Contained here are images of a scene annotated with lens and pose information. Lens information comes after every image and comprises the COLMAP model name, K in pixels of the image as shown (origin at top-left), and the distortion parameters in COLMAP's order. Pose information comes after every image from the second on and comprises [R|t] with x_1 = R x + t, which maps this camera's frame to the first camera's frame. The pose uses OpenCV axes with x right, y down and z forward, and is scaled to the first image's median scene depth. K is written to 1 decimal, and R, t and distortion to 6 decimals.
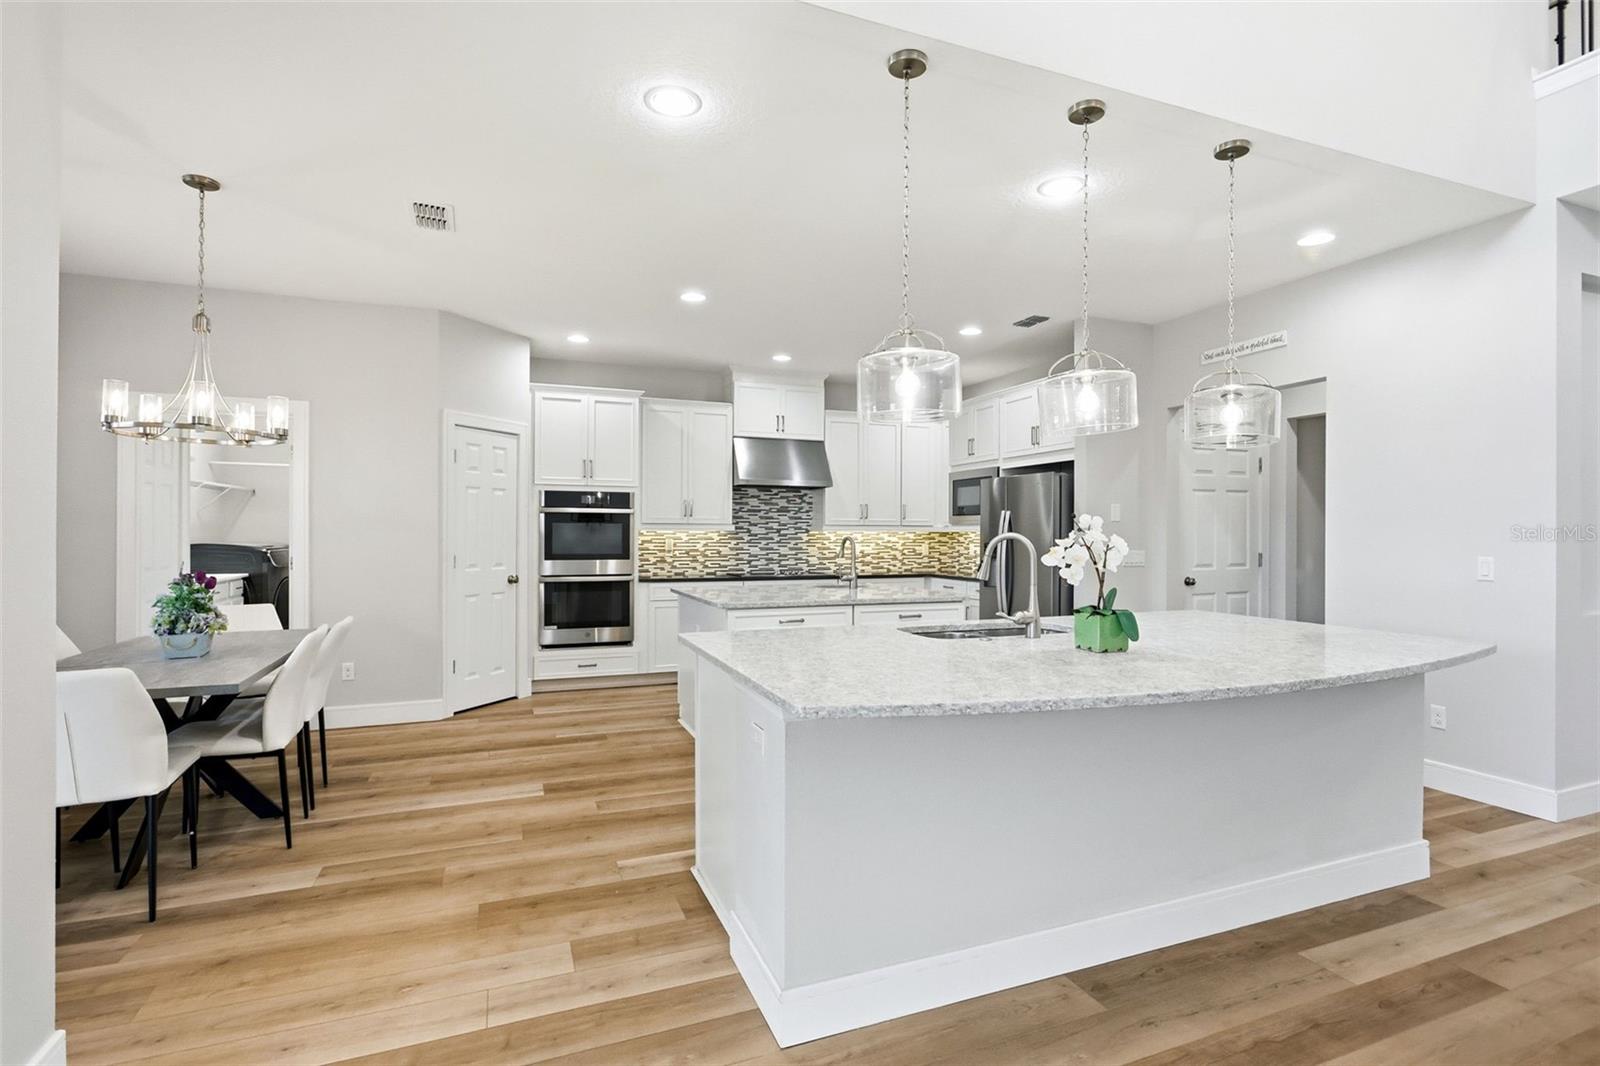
lens RADIAL K [[780.8, 0, 805.6], [0, 780.8, 537.2], [0, 0, 1]] dist [-0.003302, 0.000777]
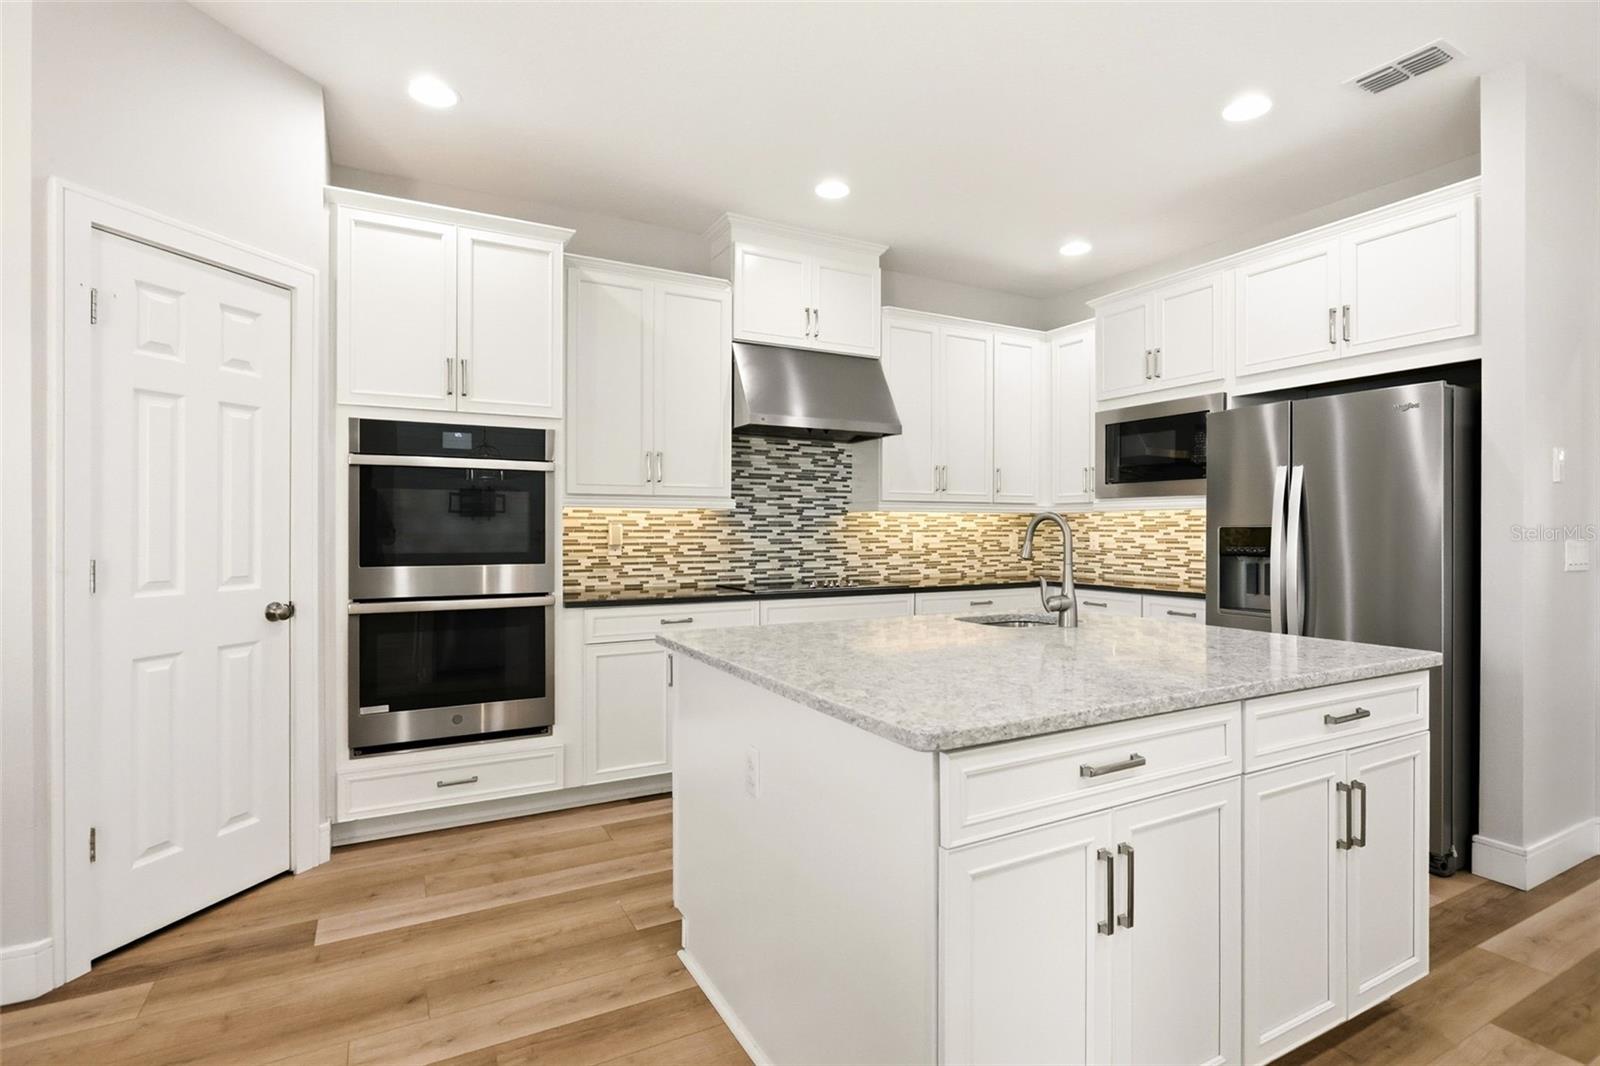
lens RADIAL K [[780.8, 0, 808.0], [0, 780.8, 533.0], [0, 0, 1]] dist [-0.003302, 0.000777]
pose [[0.991861, -0.002879, 0.127292, -0.121277], [0.002618, 0.999994, 0.002213, 0.008413], [-0.127298, -0.001862, 0.991863, 0.480066]]
